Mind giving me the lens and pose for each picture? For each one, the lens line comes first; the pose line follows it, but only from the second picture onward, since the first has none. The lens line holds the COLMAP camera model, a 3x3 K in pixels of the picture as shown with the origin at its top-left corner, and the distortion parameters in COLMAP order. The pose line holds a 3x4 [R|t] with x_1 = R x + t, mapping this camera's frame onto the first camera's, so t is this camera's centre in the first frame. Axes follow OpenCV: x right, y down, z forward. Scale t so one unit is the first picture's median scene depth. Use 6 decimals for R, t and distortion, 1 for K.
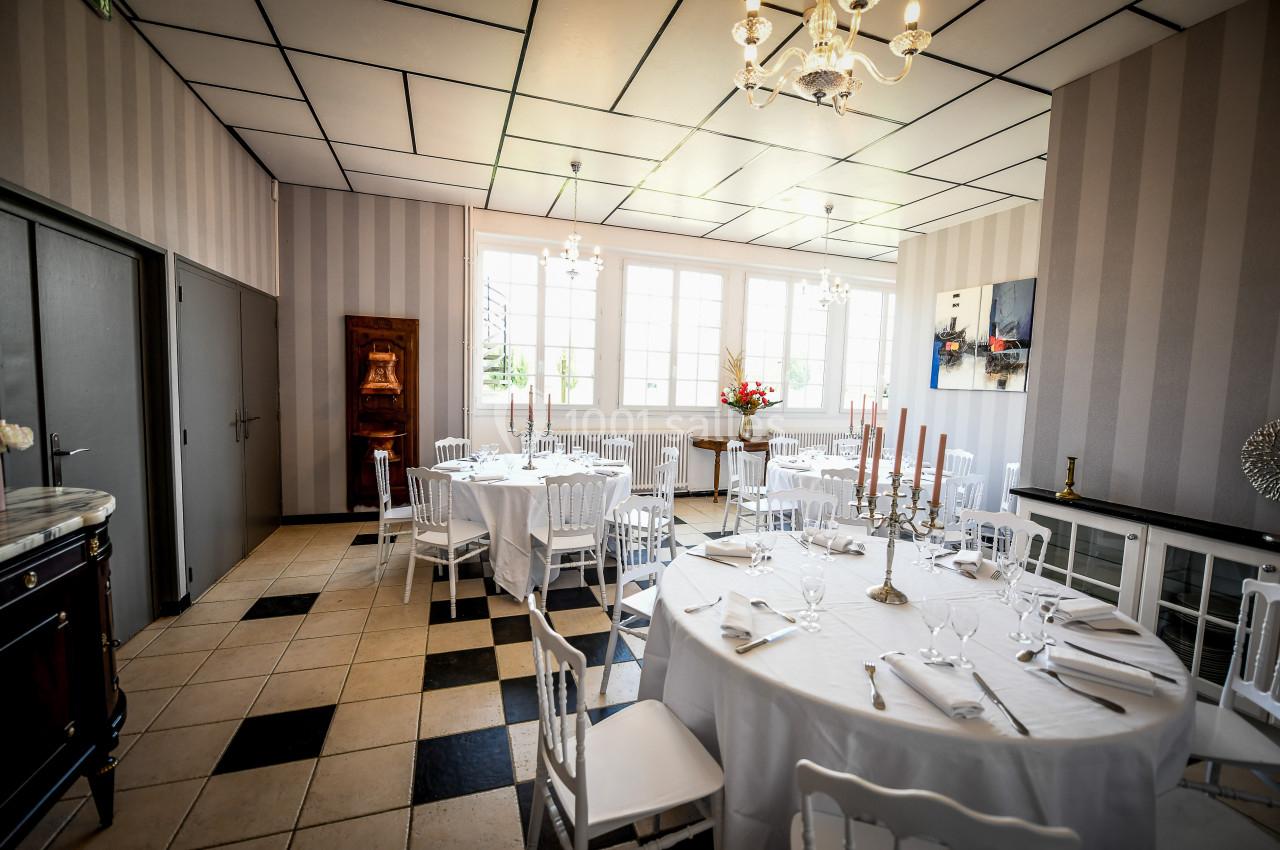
lens RADIAL K [[556.3, 0, 642.0], [0, 556.3, 427.4], [0, 0, 1]] dist [-0.010574, -0.000927]
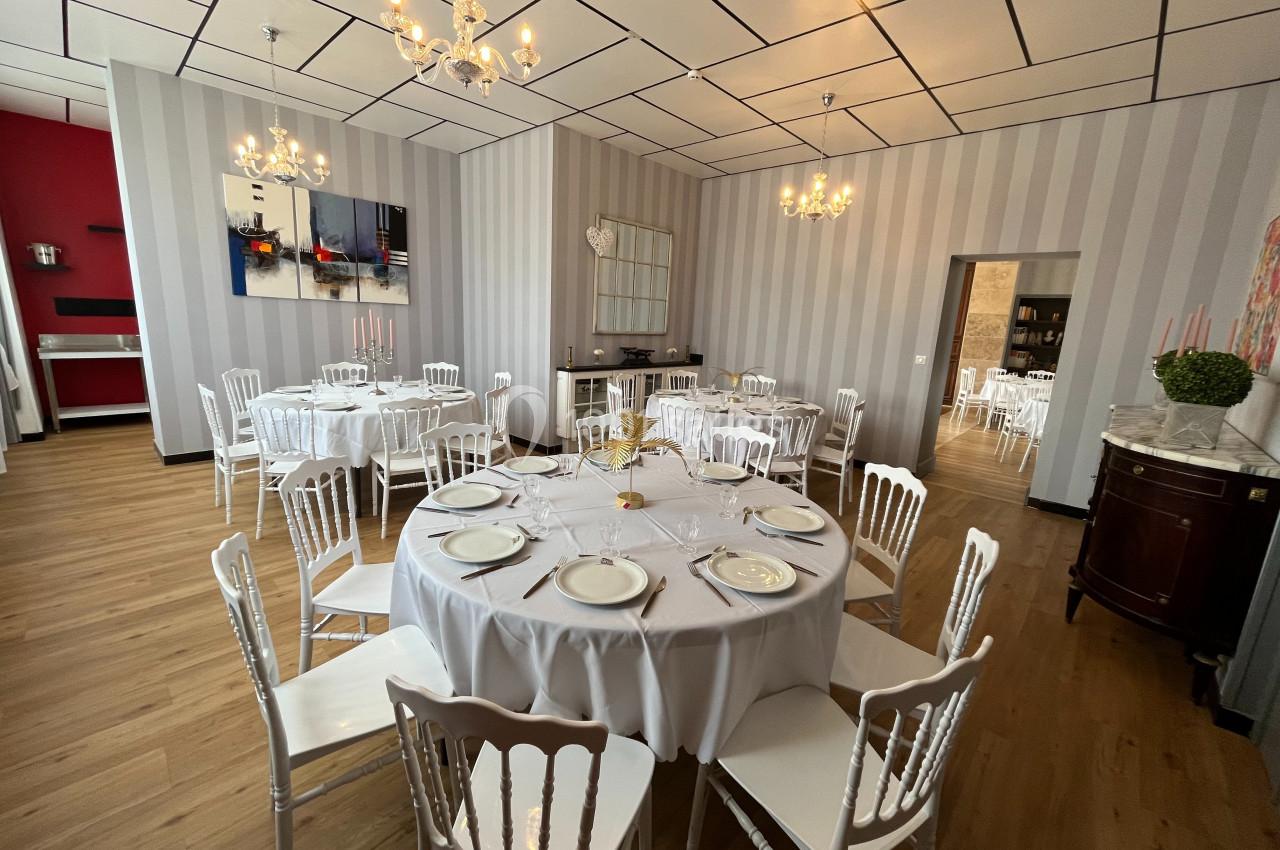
lens RADIAL K [[509.4, 0, 636.4], [0, 509.4, 418.7], [0, 0, 1]] dist [0.016058, -0.000378]
pose [[-0.461478, -0.231738, 0.856350, -0.499387], [0.018254, 0.962596, 0.270326, -0.100745], [-0.886964, 0.140382, -0.439987, 0.923158]]
